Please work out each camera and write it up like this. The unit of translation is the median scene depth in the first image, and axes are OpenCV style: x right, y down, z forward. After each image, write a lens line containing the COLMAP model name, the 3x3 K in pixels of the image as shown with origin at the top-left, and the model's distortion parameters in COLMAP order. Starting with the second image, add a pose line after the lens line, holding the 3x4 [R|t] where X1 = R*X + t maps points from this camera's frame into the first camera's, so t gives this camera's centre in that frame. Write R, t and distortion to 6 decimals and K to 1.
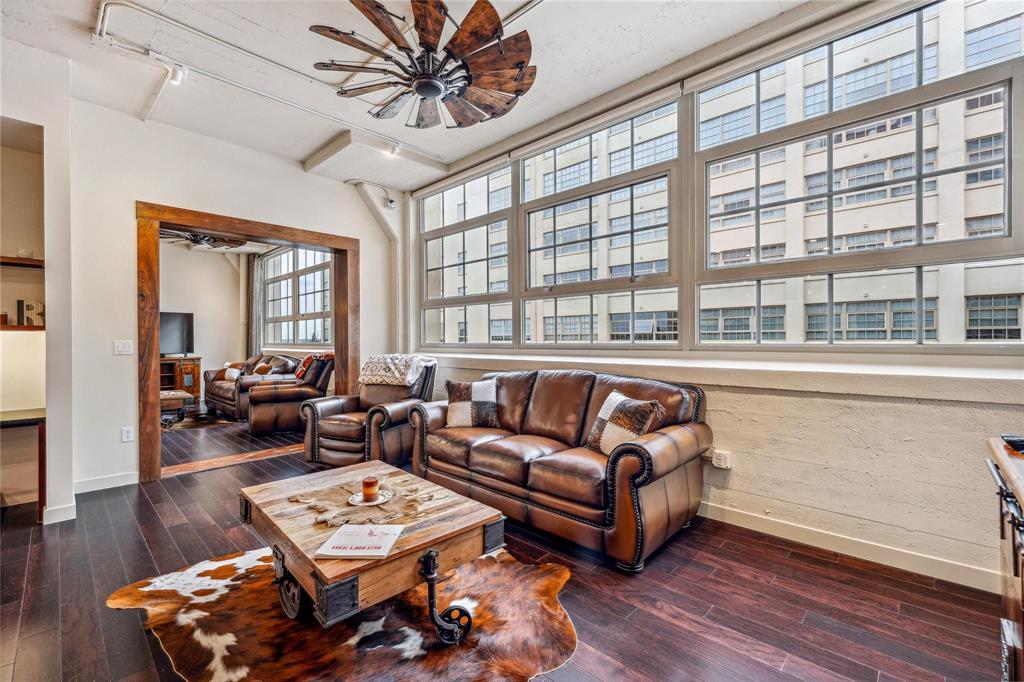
lens RADIAL K [[438.3, 0, 512.0], [0, 438.3, 341.0], [0, 0, 1]] dist [-0.001592, -0.000238]
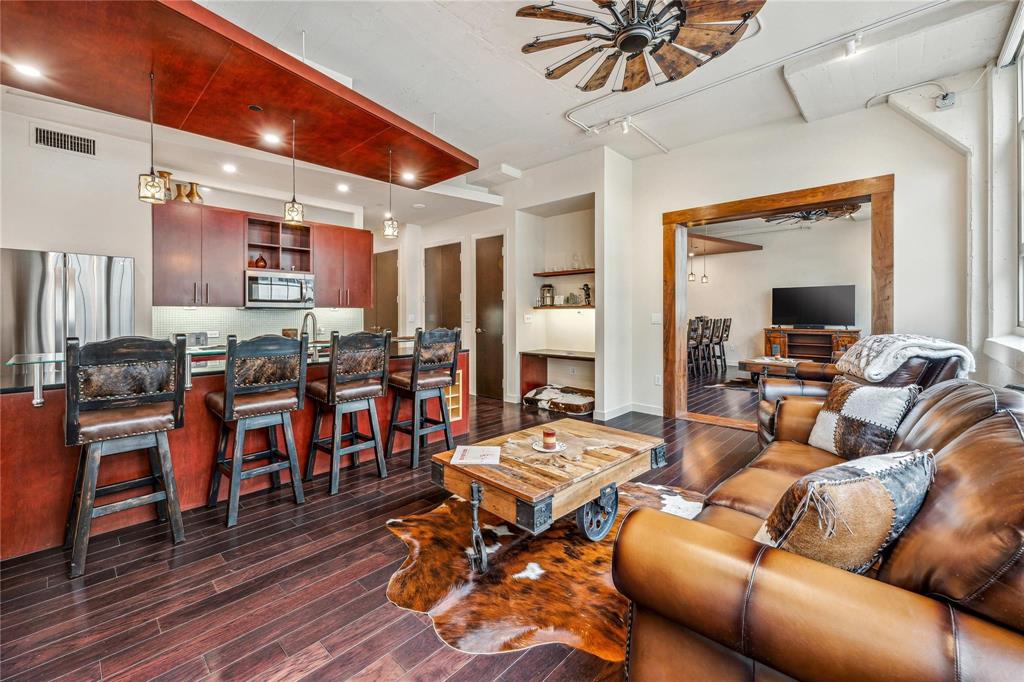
lens RADIAL K [[417.6, 0, 511.0], [0, 417.6, 314.9], [0, 0, 1]] dist [-0.001885, -0.000355]
pose [[0.008093, 0.007787, -0.999937, 0.656528], [-0.000914, 0.999969, 0.007780, -0.009585], [0.999967, 0.000851, 0.008100, 0.707384]]
